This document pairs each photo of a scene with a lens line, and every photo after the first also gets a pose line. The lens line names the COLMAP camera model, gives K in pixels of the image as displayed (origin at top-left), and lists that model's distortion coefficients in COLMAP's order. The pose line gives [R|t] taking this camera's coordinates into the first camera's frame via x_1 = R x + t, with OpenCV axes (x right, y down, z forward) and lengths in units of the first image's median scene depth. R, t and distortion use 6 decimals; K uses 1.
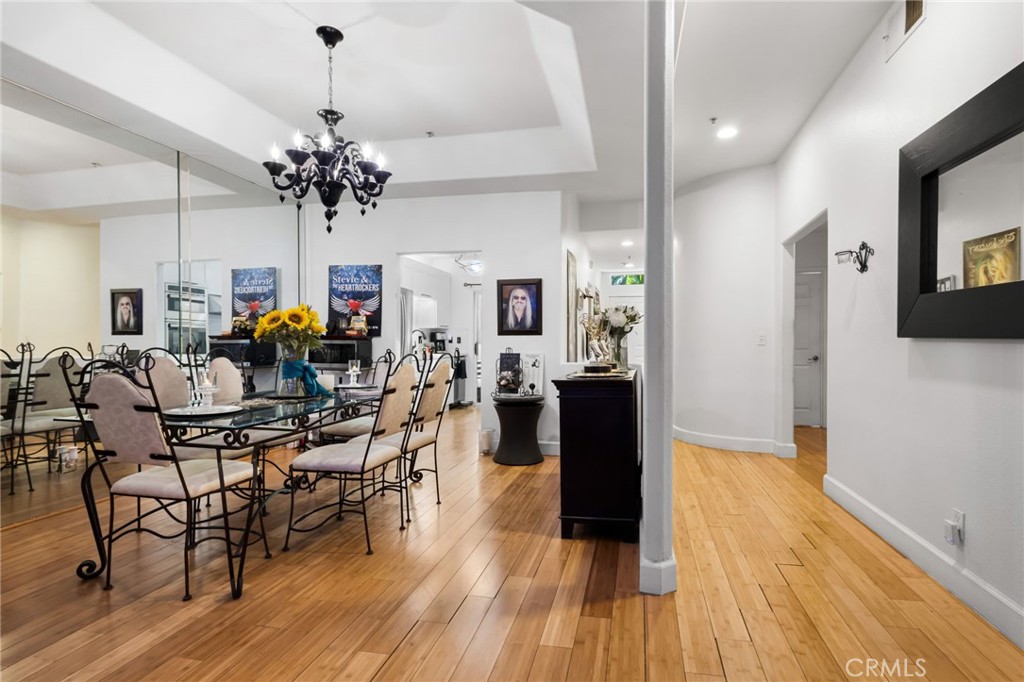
lens RADIAL K [[517.8, 0, 511.0], [0, 517.8, 343.7], [0, 0, 1]] dist [0.004147, -0.000337]
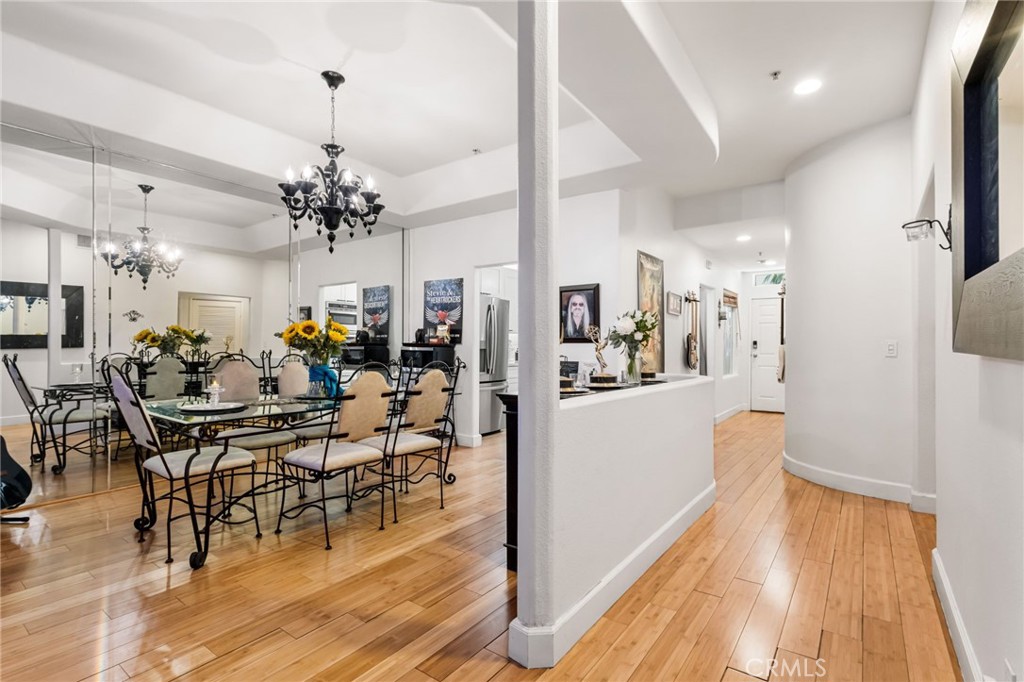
lens RADIAL K [[475.5, 0, 511.2], [0, 475.5, 339.9], [0, 0, 1]] dist [0.005329, 0.000199]
pose [[0.910901, -0.001020, -0.412625, 0.267711], [-0.006111, 0.999854, -0.015964, -0.007682], [0.412581, 0.017063, 0.910761, 0.140560]]
